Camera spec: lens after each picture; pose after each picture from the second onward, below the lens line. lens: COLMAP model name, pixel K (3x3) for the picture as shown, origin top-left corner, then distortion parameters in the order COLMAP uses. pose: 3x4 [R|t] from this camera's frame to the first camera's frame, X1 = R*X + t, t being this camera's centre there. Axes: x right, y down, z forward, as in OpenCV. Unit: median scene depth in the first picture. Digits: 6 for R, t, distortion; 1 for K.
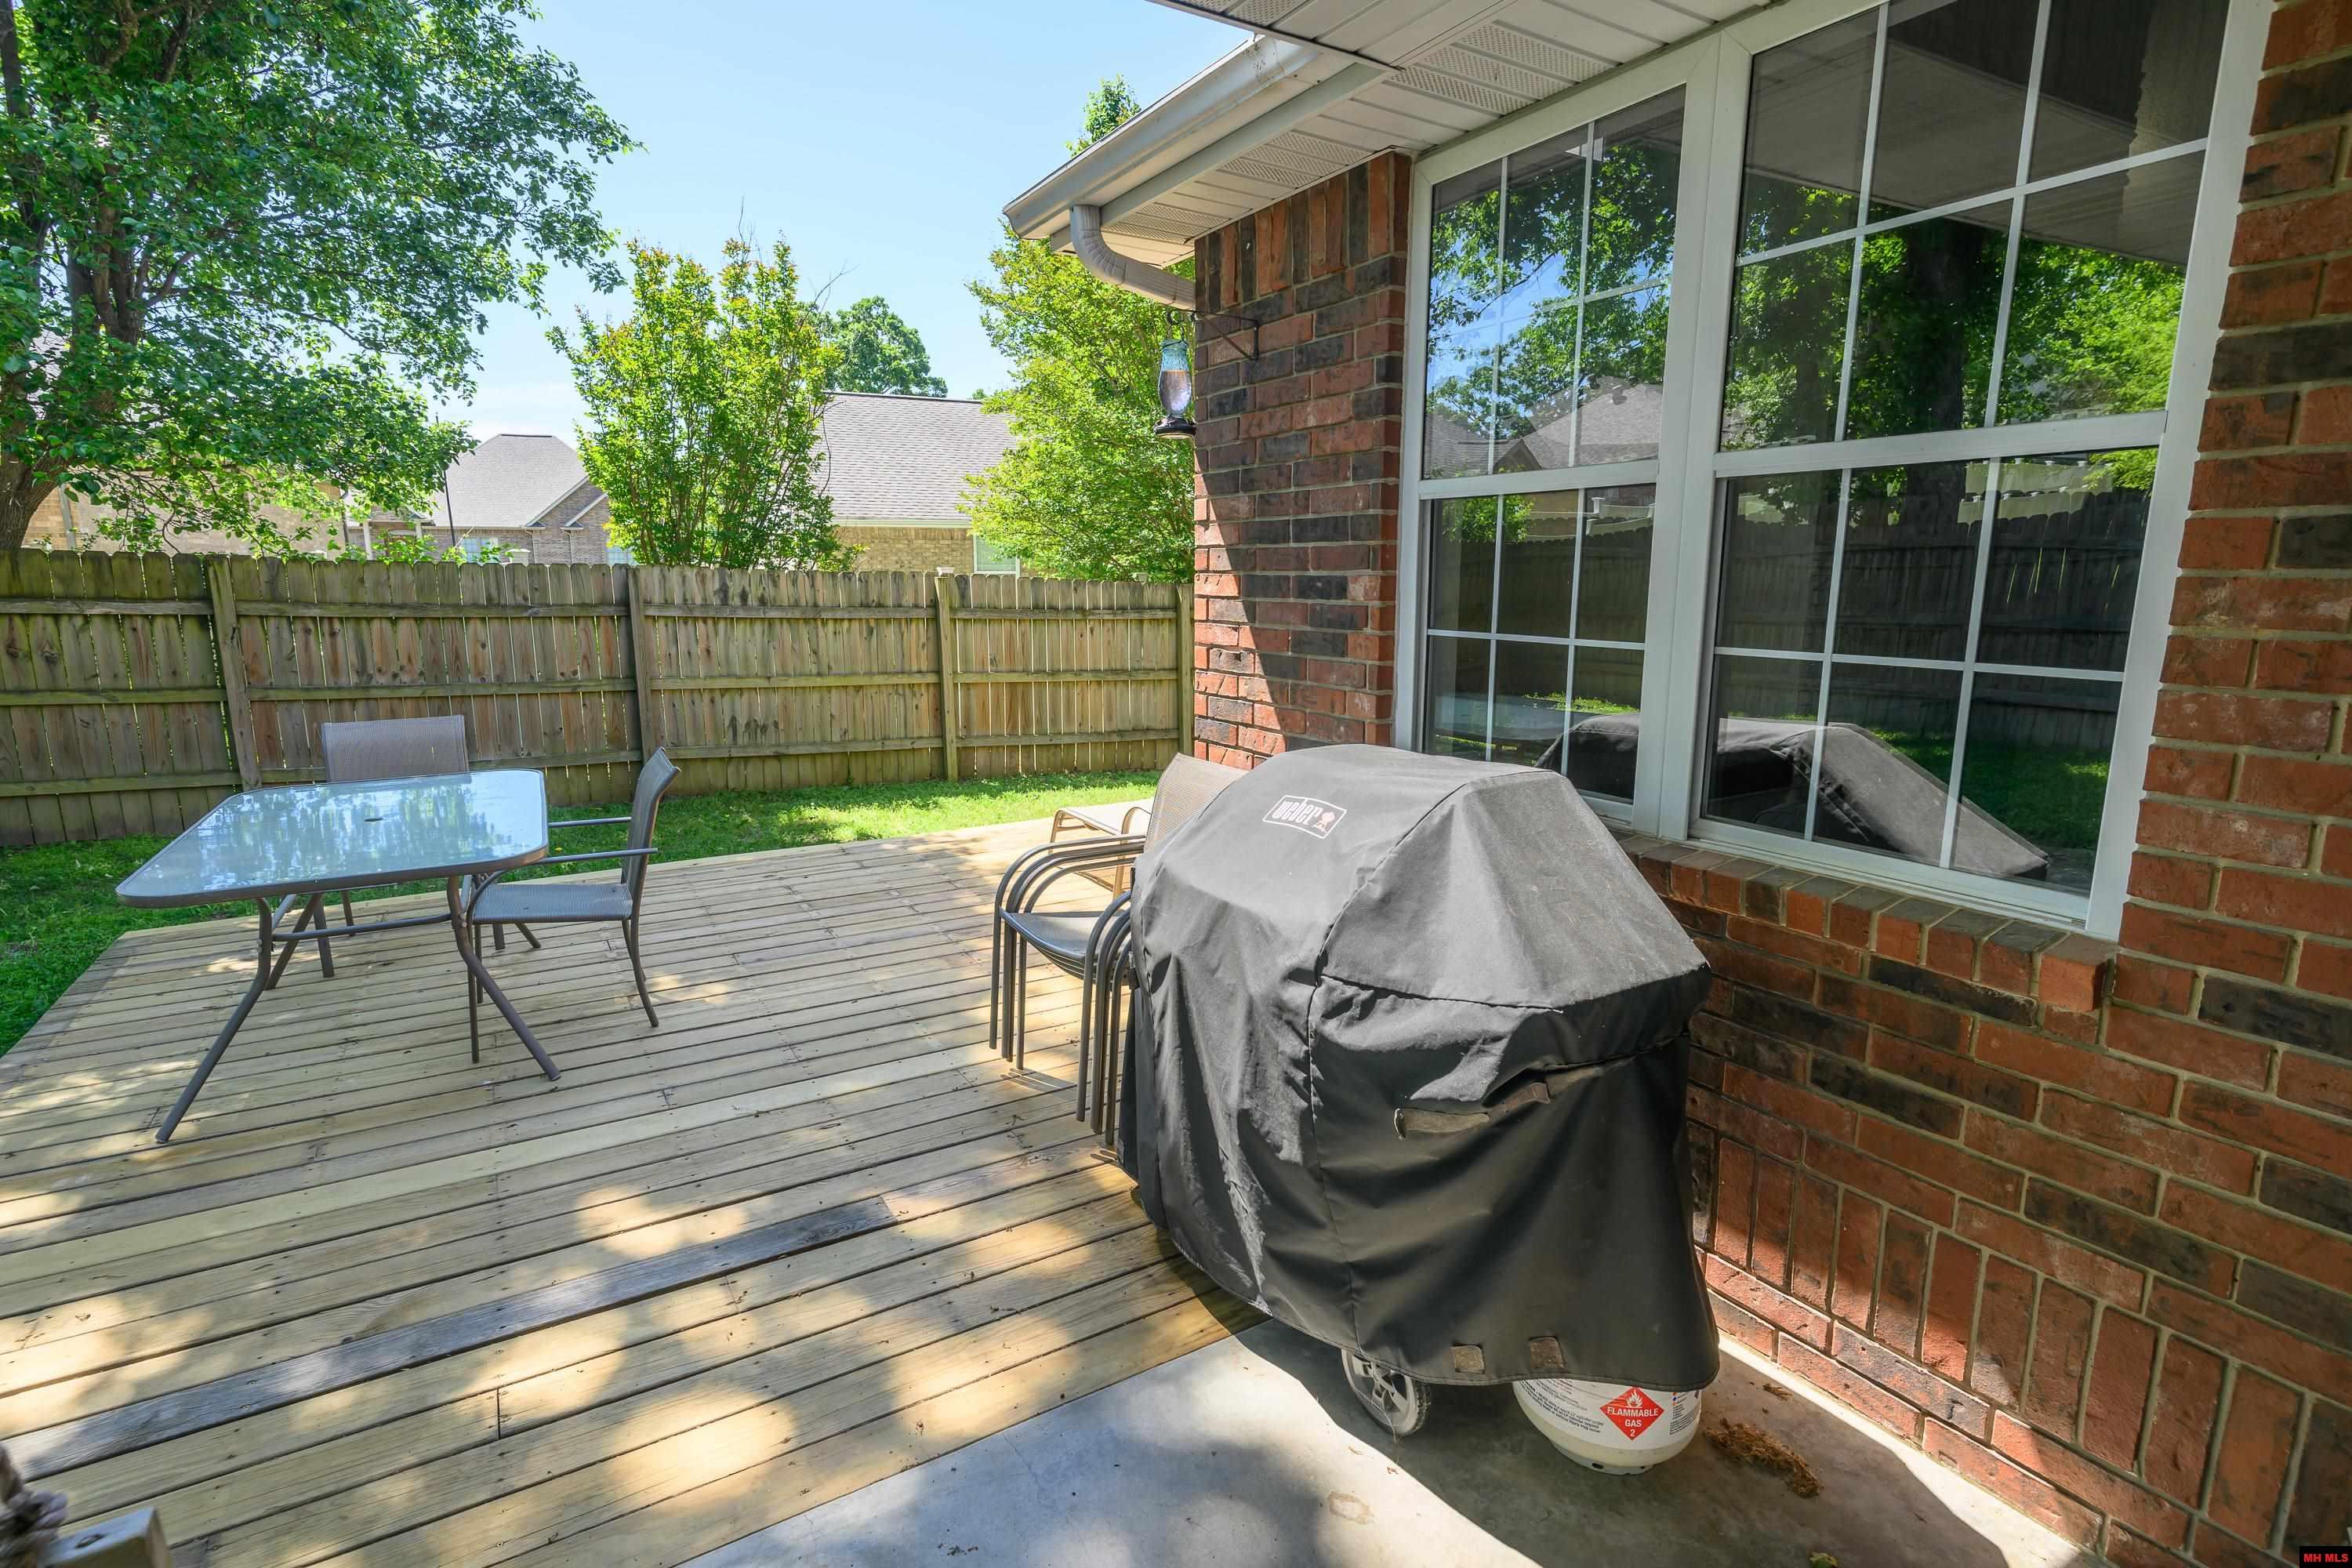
lens RADIAL K [[1098.7, 0, 1170.6], [0, 1098.7, 772.5], [0, 0, 1]] dist [-0.000802, 0.000051]
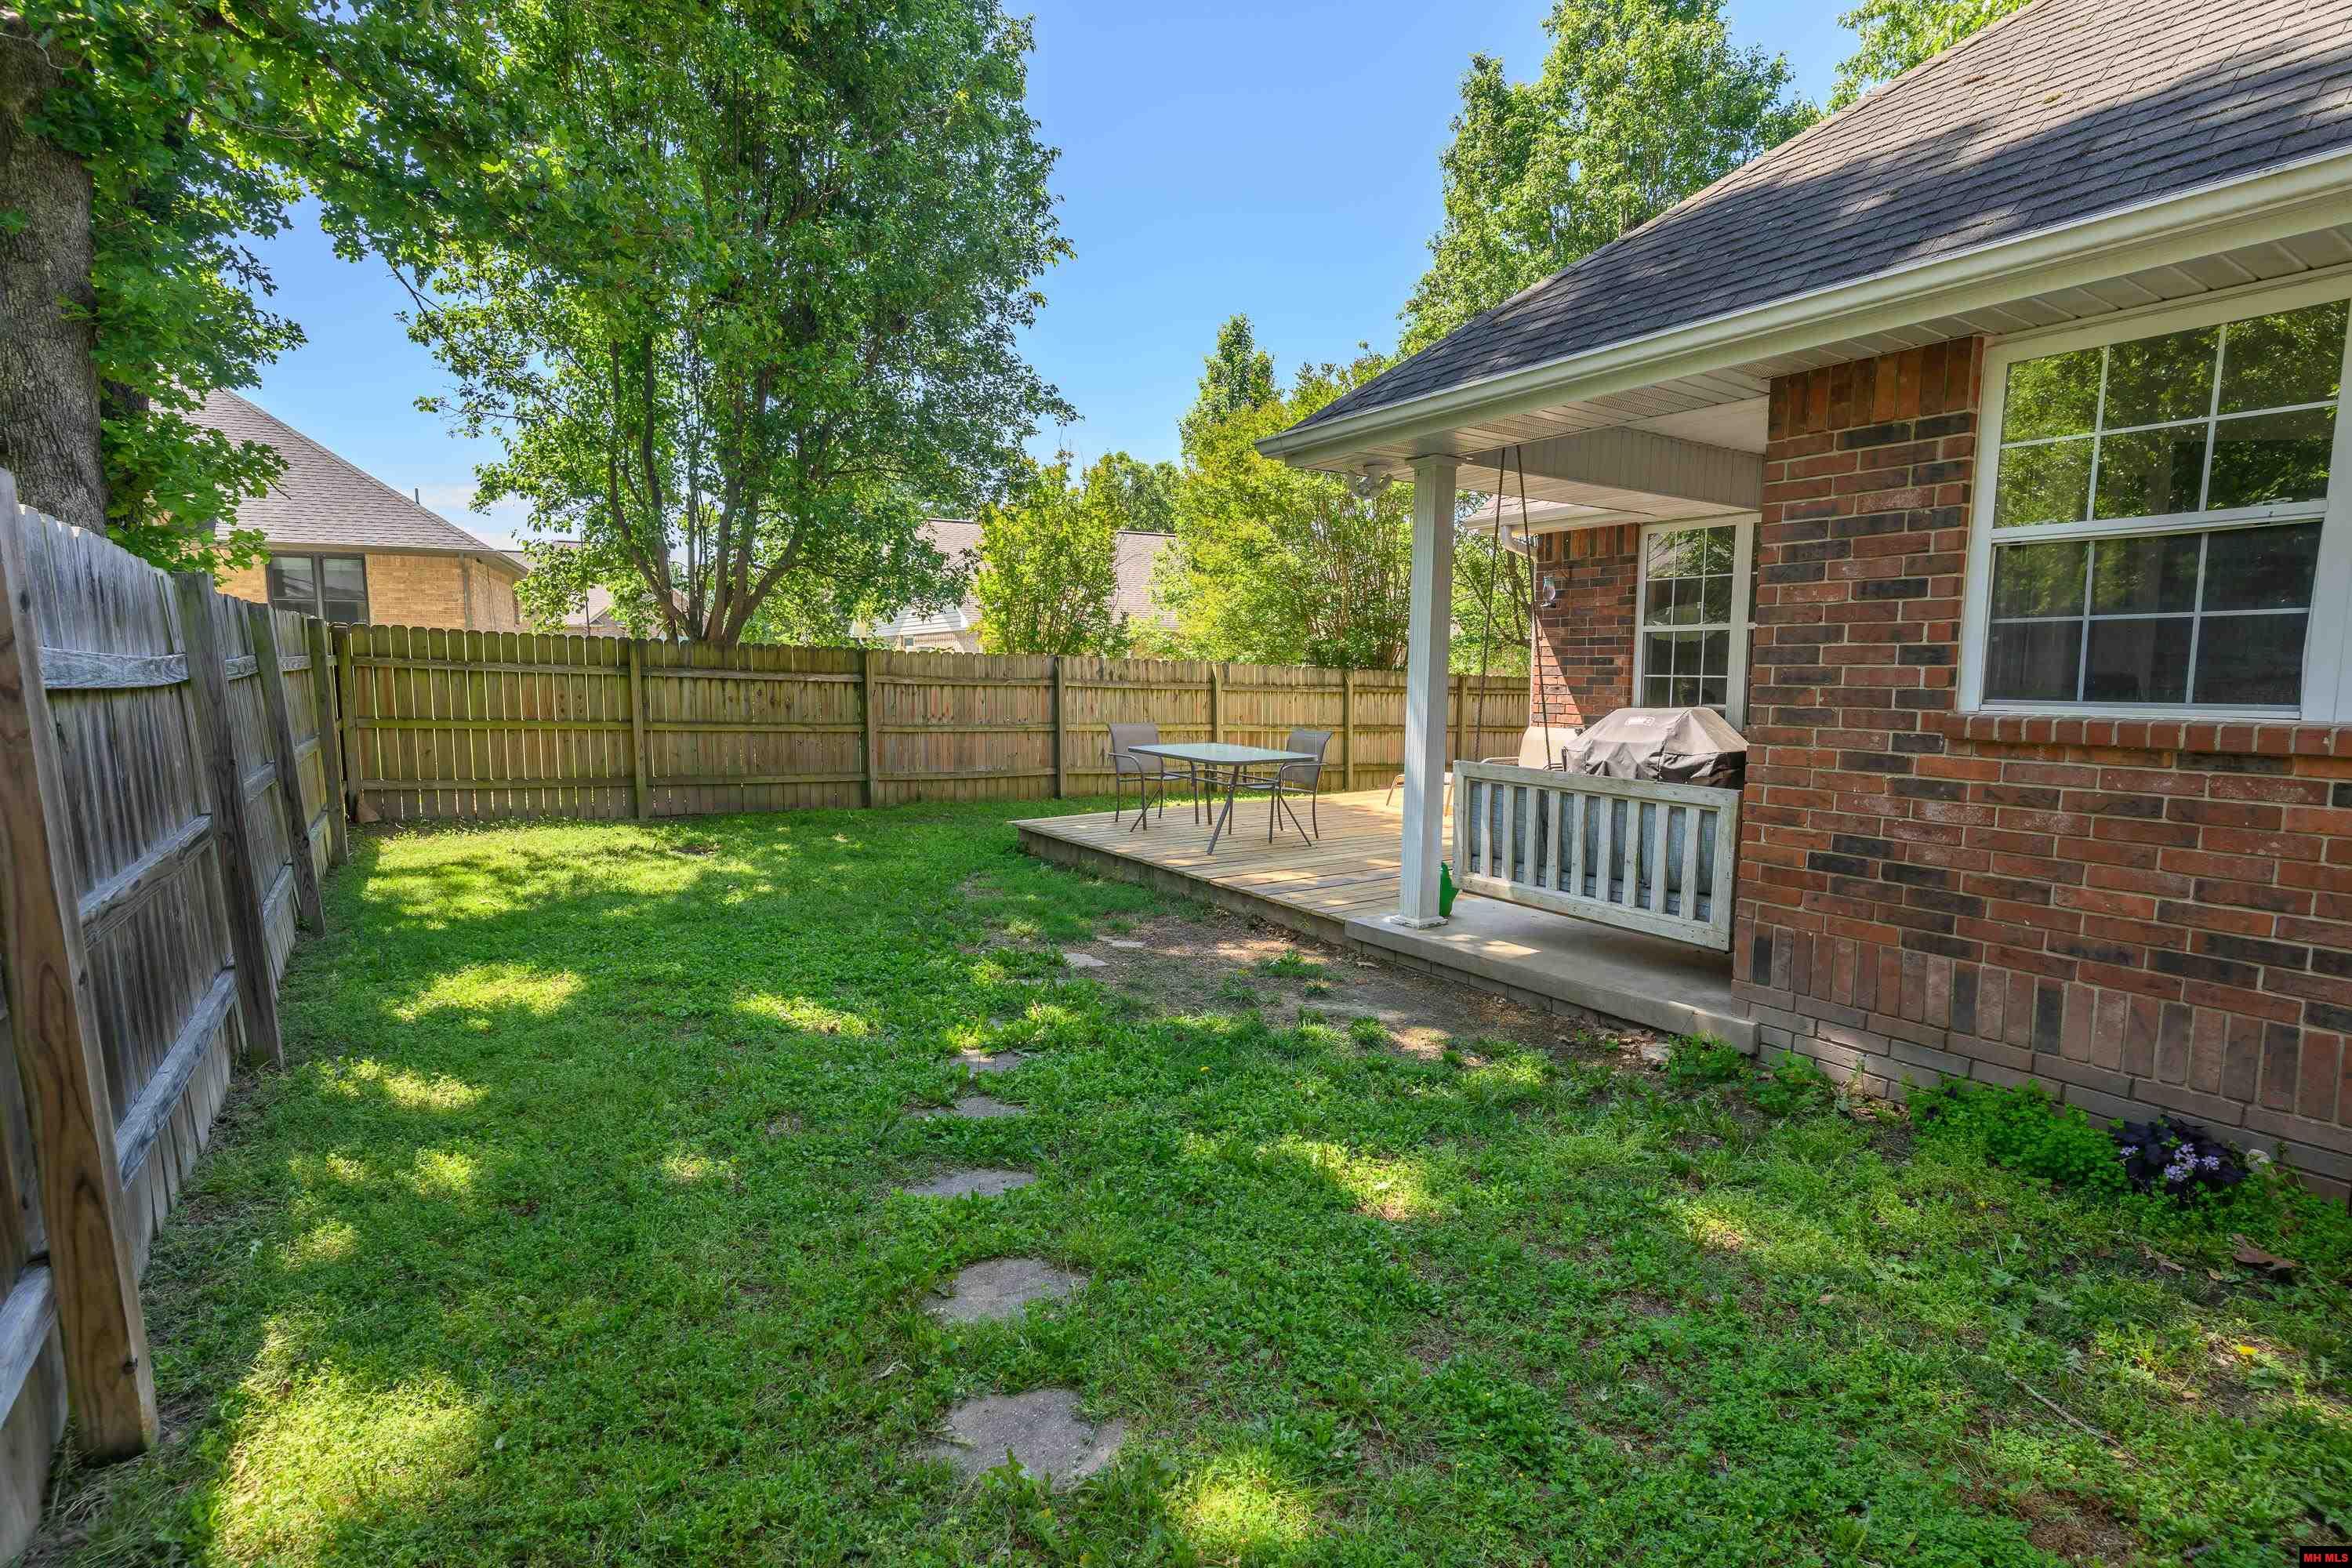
lens RADIAL K [[1058.4, 0, 1172.5], [0, 1058.4, 790.6], [0, 0, 1]] dist [-0.001401, 0.000067]
pose [[0.999005, -0.002133, 0.044549, -1.033197], [0.005053, 0.997837, -0.065548, 0.320702], [-0.044312, 0.065708, 0.996854, -1.566557]]
